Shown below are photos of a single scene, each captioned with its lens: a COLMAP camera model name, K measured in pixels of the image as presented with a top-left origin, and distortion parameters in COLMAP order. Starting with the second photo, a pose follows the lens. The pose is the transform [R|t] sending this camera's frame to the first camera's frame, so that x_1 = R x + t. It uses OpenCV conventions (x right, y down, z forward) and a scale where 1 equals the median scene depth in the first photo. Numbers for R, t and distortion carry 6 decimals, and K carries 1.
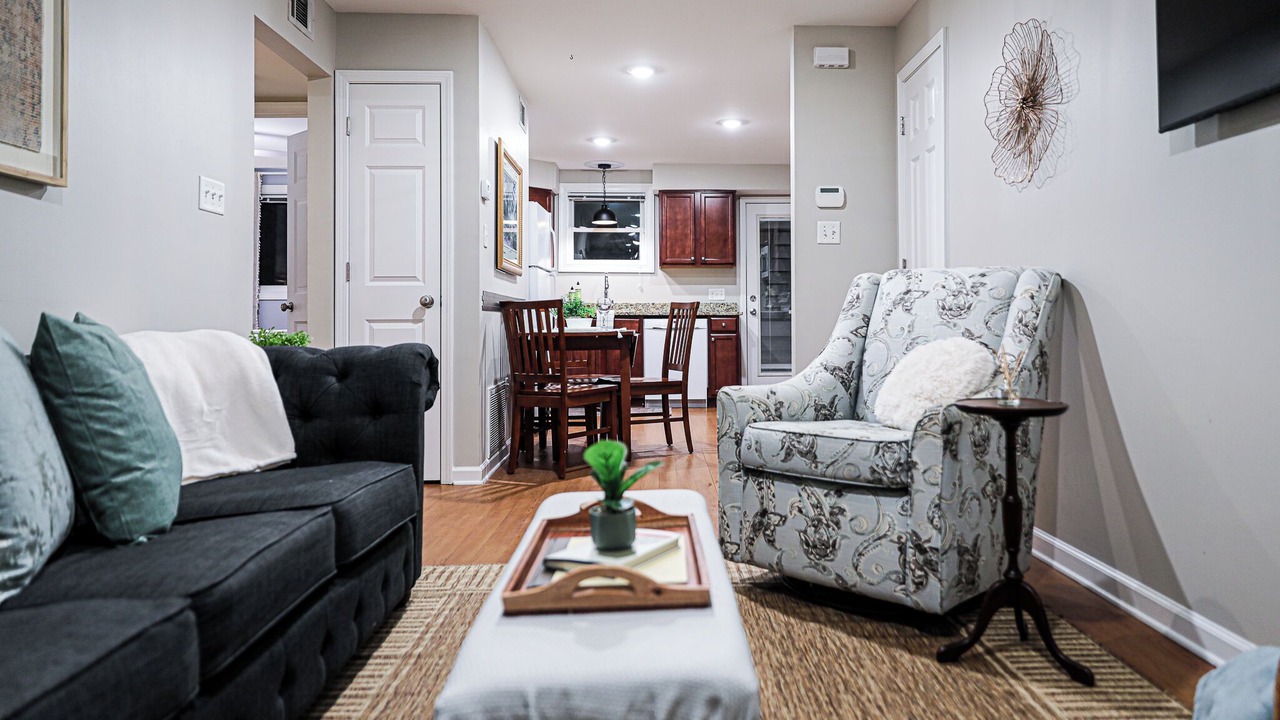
lens RADIAL K [[865.0, 0, 641.2], [0, 865.0, 303.1], [0, 0, 1]] dist [0.020819, -0.000310]
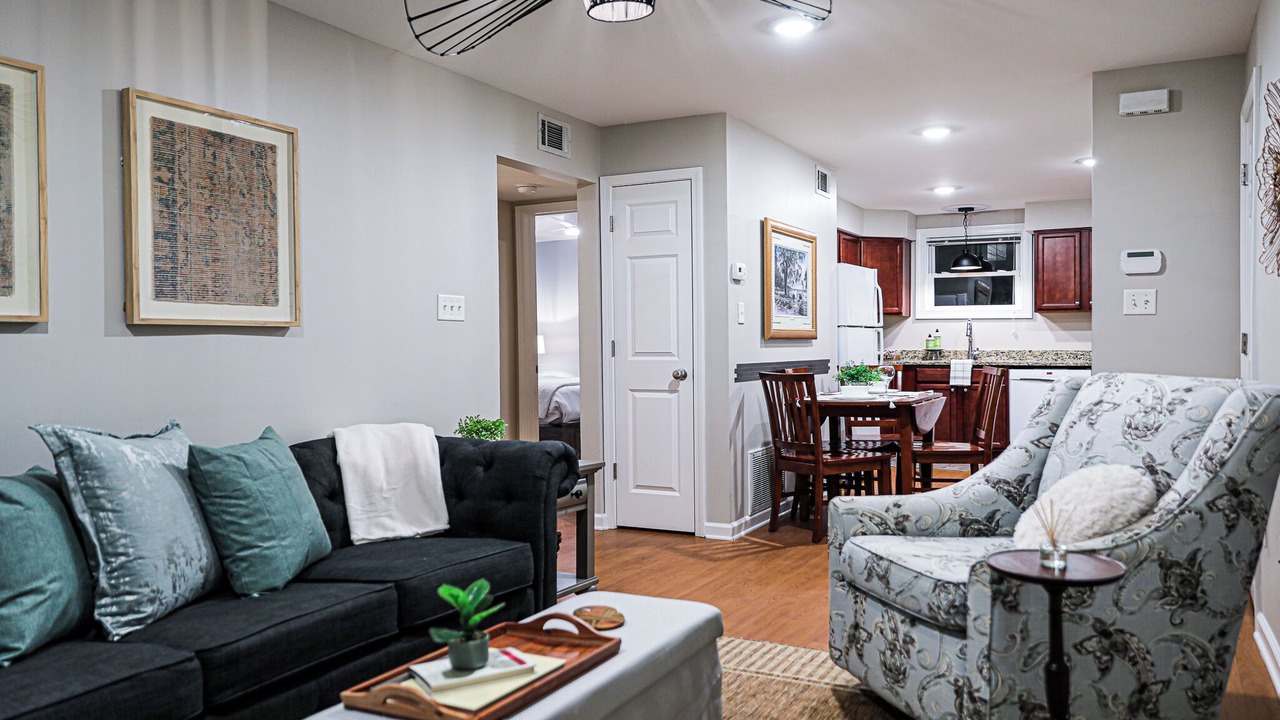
lens RADIAL K [[871.1, 0, 711.4], [0, 871.1, 354.0], [0, 0, 1]] dist [0.020681, -0.003518]
pose [[0.894349, 0.035236, -0.445979, 0.459931], [-0.015173, 0.998709, 0.048479, -0.132659], [0.447112, -0.036590, 0.893729, 0.016422]]
